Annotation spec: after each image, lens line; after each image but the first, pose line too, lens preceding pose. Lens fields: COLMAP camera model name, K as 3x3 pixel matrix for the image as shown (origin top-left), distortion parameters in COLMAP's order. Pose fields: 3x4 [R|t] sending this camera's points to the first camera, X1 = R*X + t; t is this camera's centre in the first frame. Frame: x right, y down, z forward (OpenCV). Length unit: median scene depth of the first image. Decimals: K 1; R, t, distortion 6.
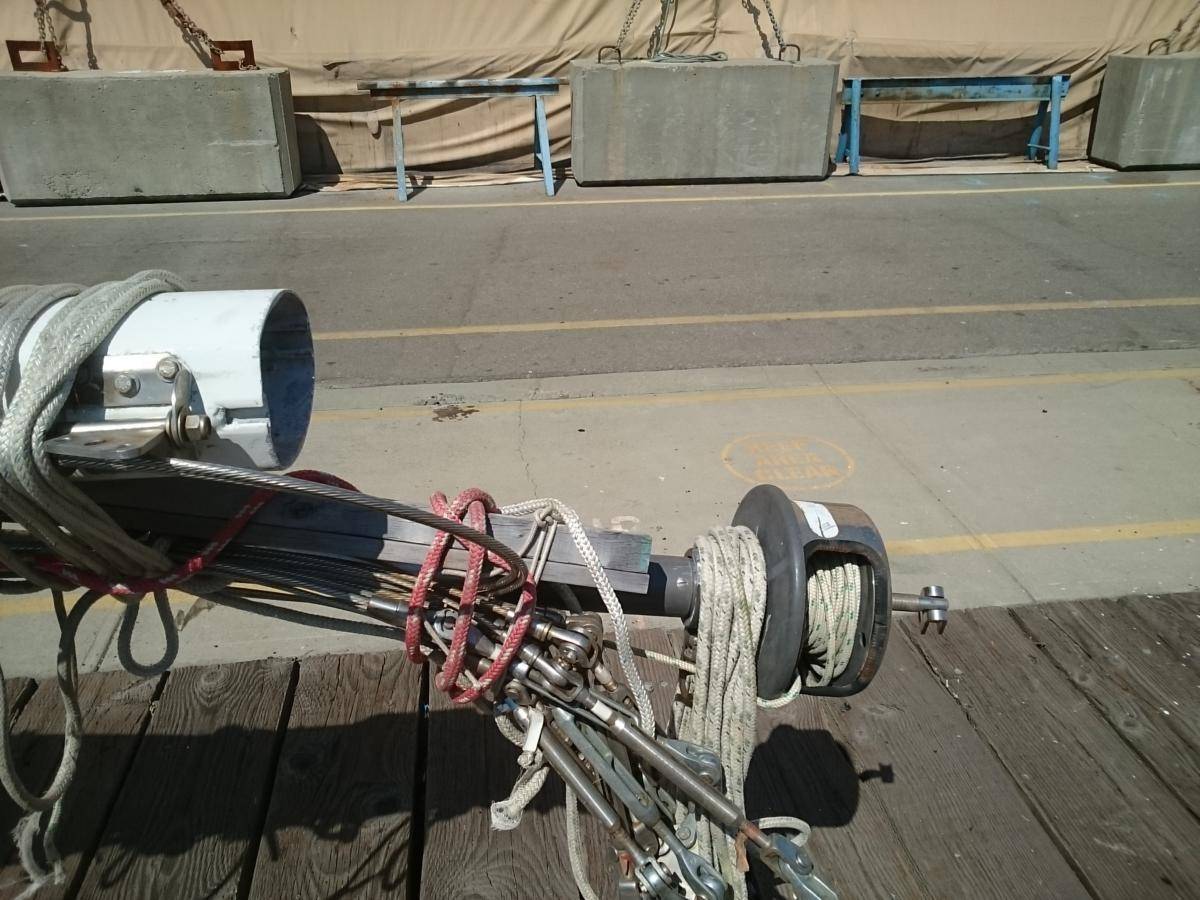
lens RADIAL K [[946.8, 0, 598.7], [0, 946.8, 467.9], [0, 0, 1]] dist [-0.013720, 0.007060]
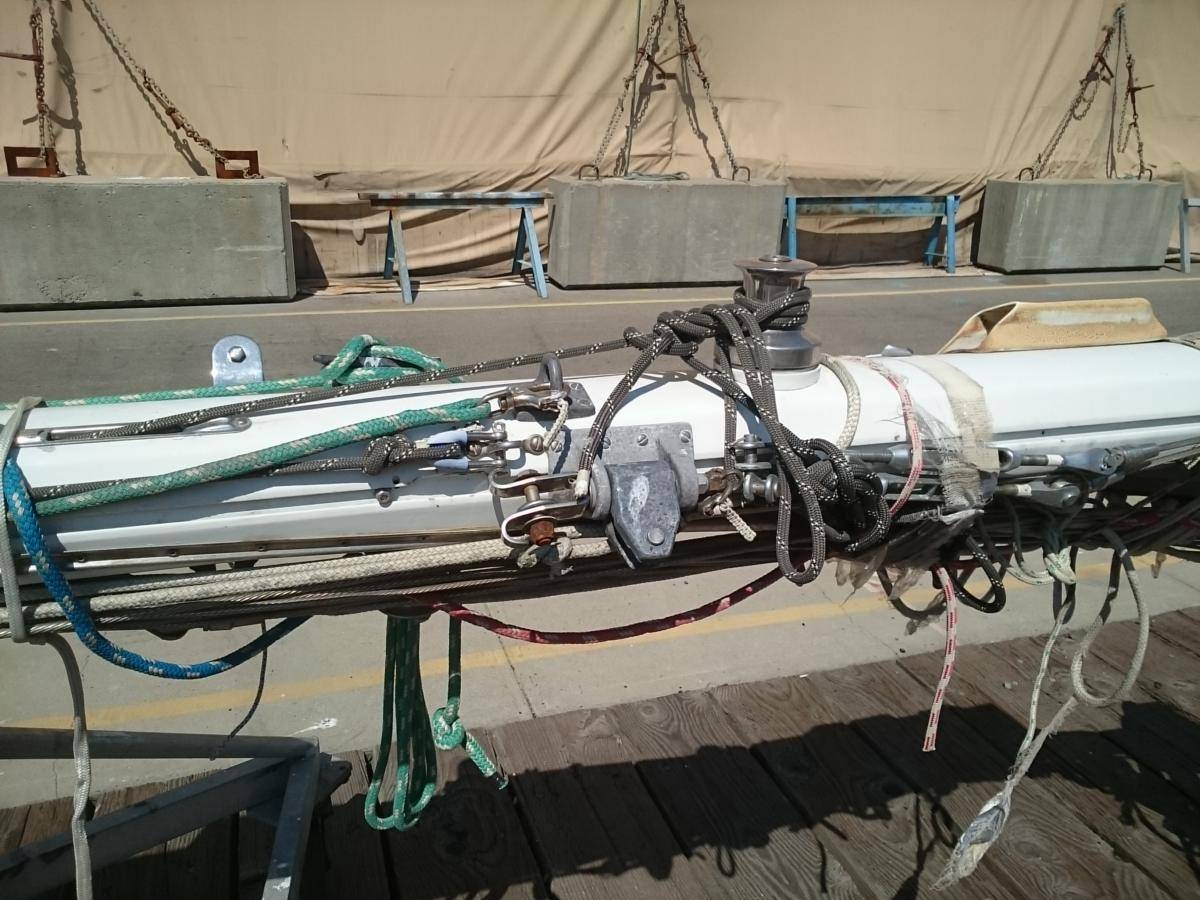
lens RADIAL K [[958.4, 0, 600.0], [0, 958.4, 450.0], [0, 0, 1]] dist [0.044632, -0.099273]
pose [[0.978763, -0.037649, 0.201508, -0.204353], [0.063116, 0.990584, -0.121491, 0.015350], [-0.195037, 0.131629, 0.971923, -0.037924]]
